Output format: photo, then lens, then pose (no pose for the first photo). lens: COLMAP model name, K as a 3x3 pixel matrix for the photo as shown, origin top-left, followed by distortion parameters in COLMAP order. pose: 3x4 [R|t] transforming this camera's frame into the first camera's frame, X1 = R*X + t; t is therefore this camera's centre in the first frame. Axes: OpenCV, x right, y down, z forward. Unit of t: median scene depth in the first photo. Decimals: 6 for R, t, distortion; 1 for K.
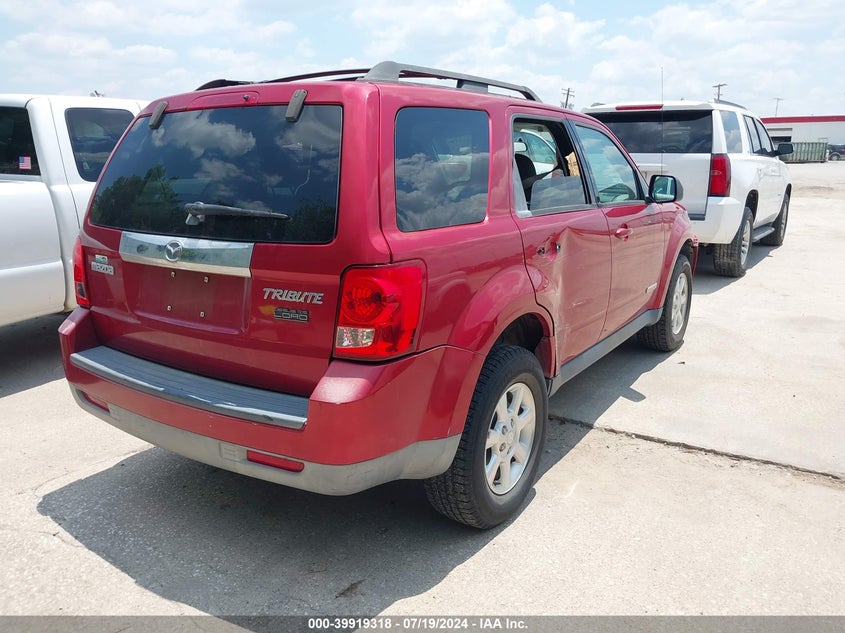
lens RADIAL K [[758.4, 0, 422.5], [0, 758.4, 316.5], [0, 0, 1]] dist [-0.002815, 0.006168]
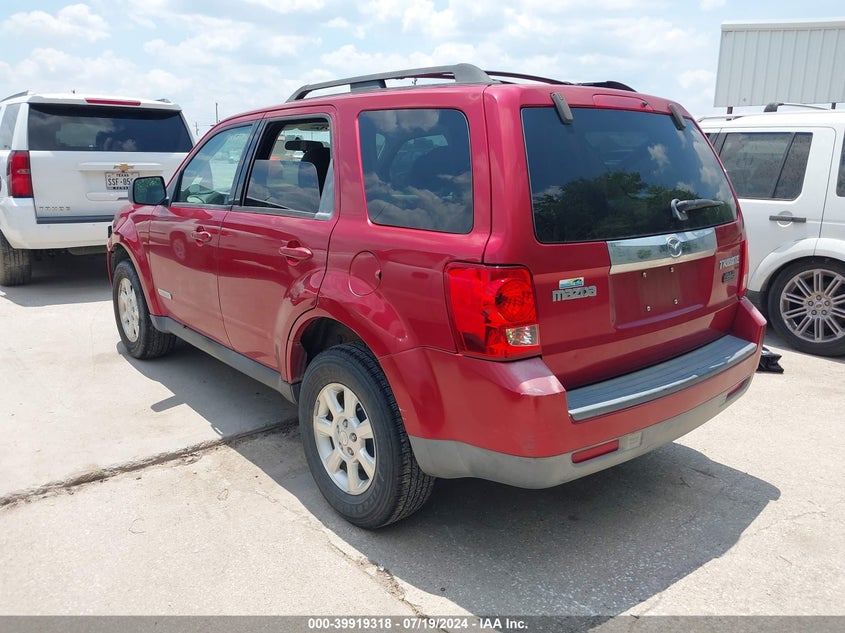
lens RADIAL K [[758.4, 0, 422.5], [0, 758.4, 316.5], [0, 0, 1]] dist [-0.002815, 0.006168]
pose [[0.166869, -0.199700, 0.965544, -1.292345], [0.195823, 0.966478, 0.166050, -0.215589], [-0.966337, 0.161367, 0.200382, 1.041989]]
